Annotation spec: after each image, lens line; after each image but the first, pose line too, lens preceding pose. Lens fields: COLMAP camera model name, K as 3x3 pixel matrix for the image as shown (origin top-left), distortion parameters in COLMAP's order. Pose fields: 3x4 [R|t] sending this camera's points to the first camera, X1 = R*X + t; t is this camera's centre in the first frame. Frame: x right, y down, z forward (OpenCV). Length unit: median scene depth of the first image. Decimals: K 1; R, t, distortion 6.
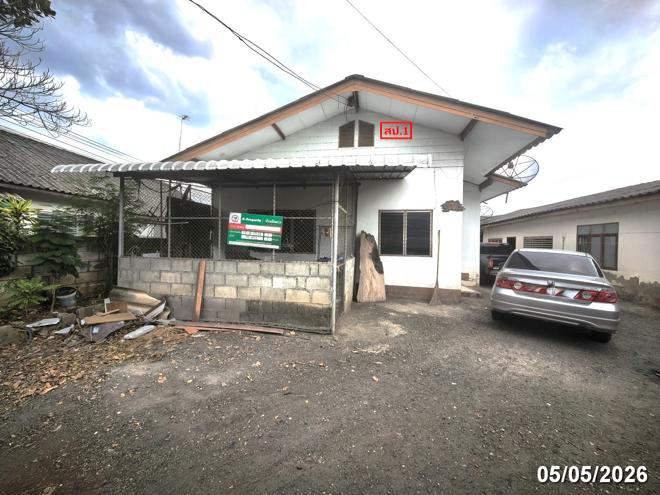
lens RADIAL K [[255.6, 0, 330.9], [0, 255.6, 246.9], [0, 0, 1]] dist [0.000634, -0.000727]
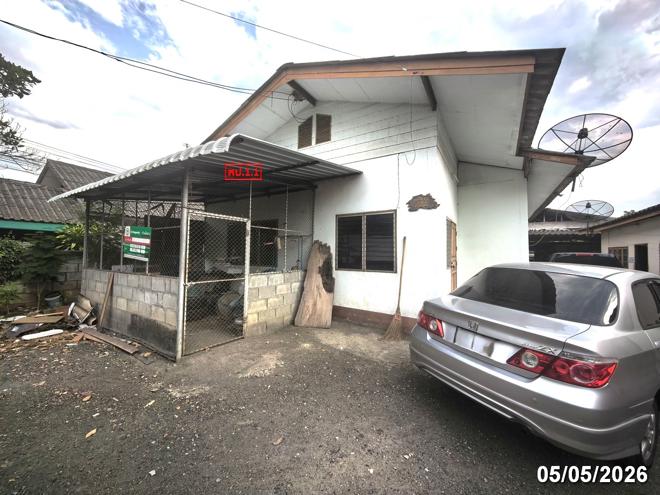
lens RADIAL K [[255.6, 0, 330.6], [0, 255.6, 247.2], [0, 0, 1]] dist [0.000634, -0.000727]
pose [[0.925817, -0.018854, -0.377502, 0.514404], [0.000840, 0.998855, -0.047826, -0.000150], [0.377972, 0.043961, 0.924773, 0.246921]]
